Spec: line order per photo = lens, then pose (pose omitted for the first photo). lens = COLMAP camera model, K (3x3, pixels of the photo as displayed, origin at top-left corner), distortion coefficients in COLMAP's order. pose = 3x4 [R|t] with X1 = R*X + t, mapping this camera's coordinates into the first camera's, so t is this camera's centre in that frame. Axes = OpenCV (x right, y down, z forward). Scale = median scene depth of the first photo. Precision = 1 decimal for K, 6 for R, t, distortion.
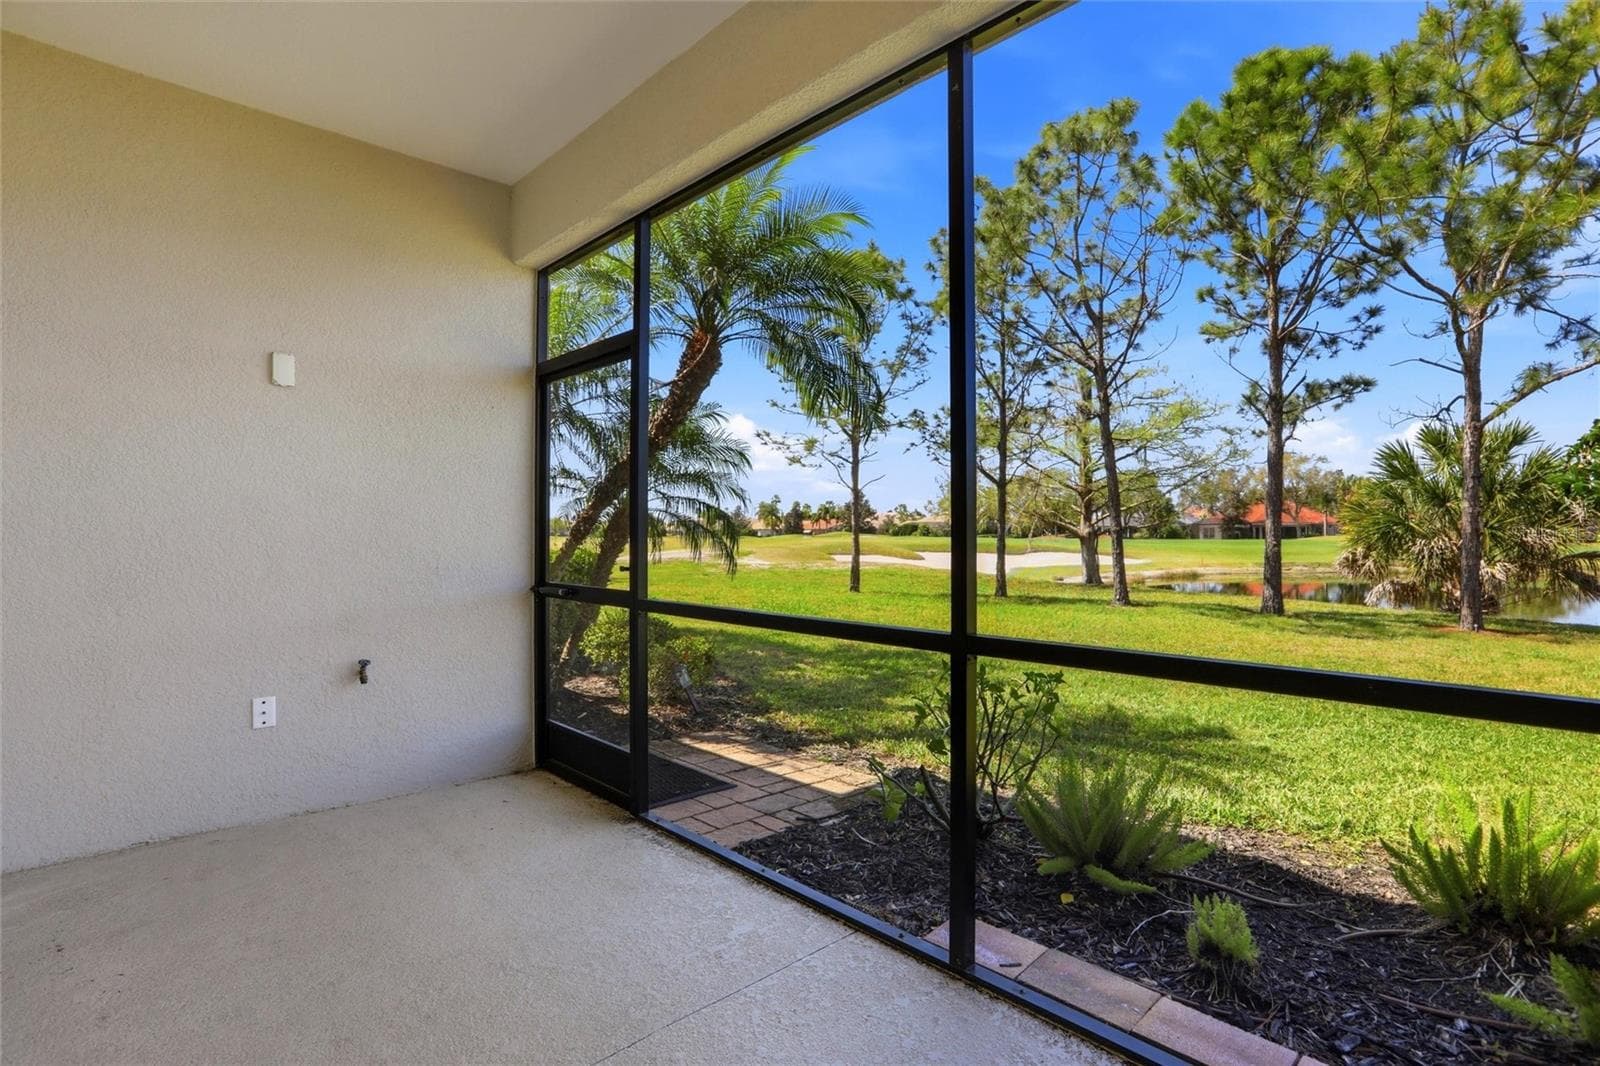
lens RADIAL K [[789.0, 0, 800.0], [0, 789.0, 533.0], [0, 0, 1]] dist [-0.000780, 0.000428]
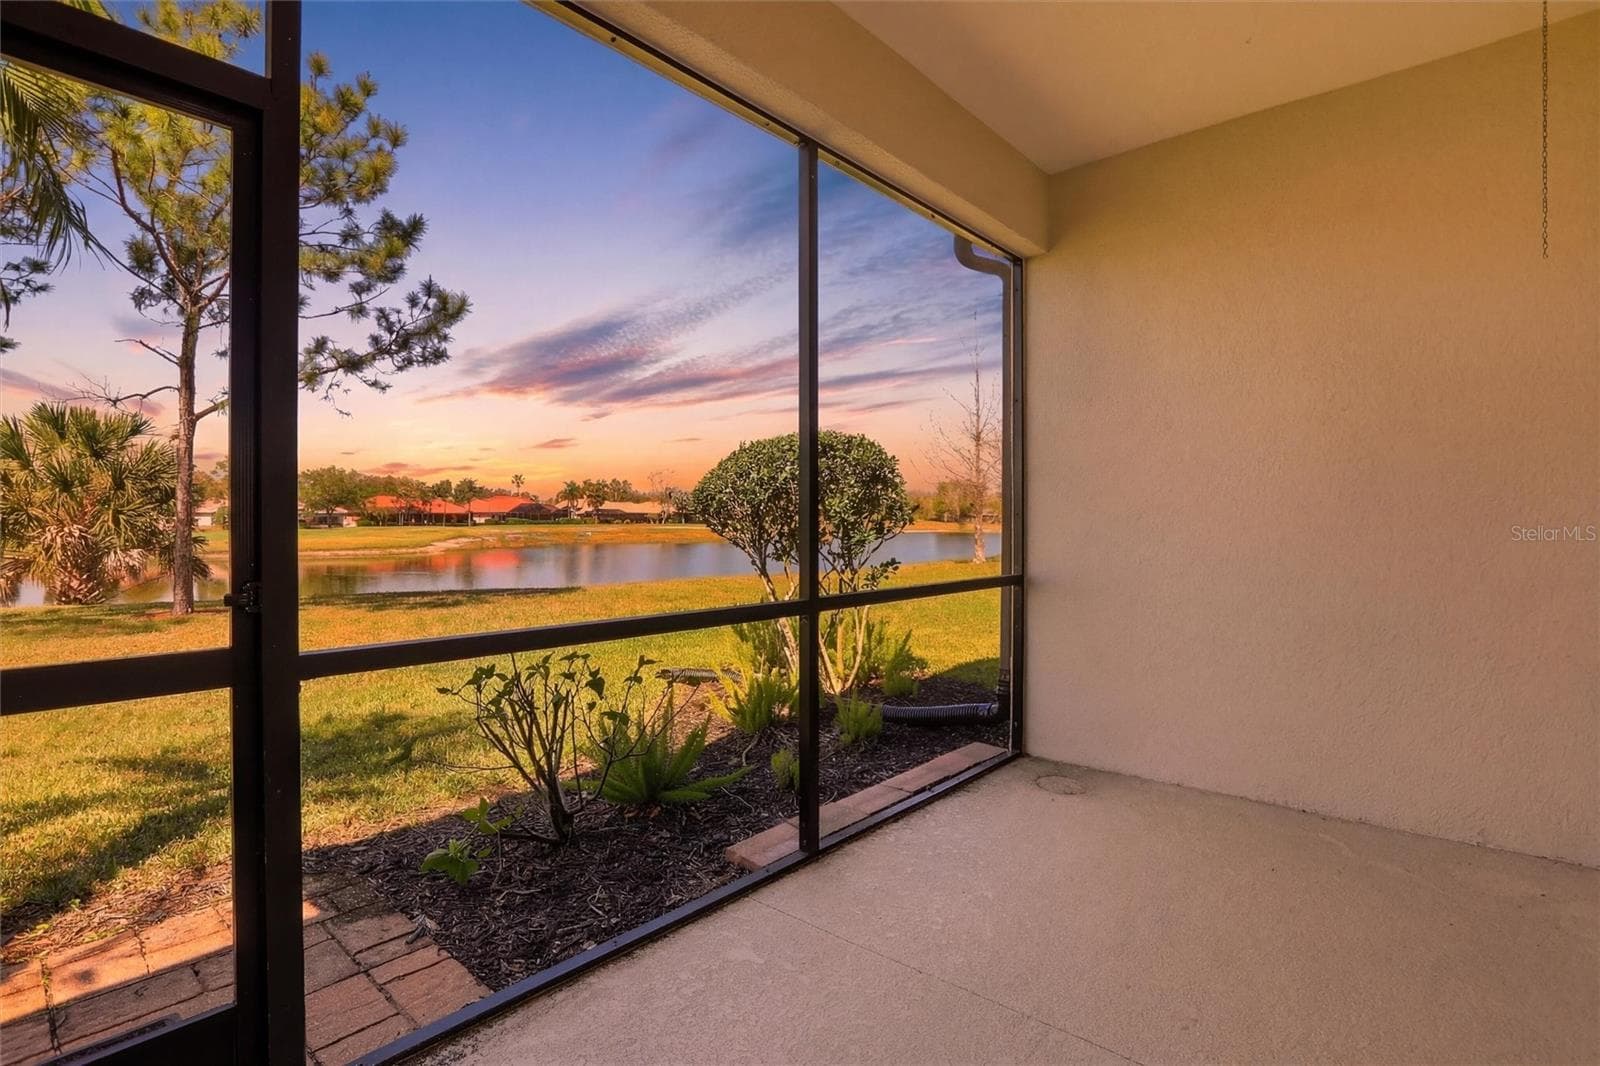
lens RADIAL K [[789.0, 0, 800.0], [0, 789.0, 533.0], [0, 0, 1]] dist [-0.000780, 0.000428]
pose [[-0.099172, -0.010223, 0.995018, -0.772917], [-0.007374, 0.999927, 0.009539, 0.003629], [-0.995043, -0.006391, -0.099240, 0.810585]]
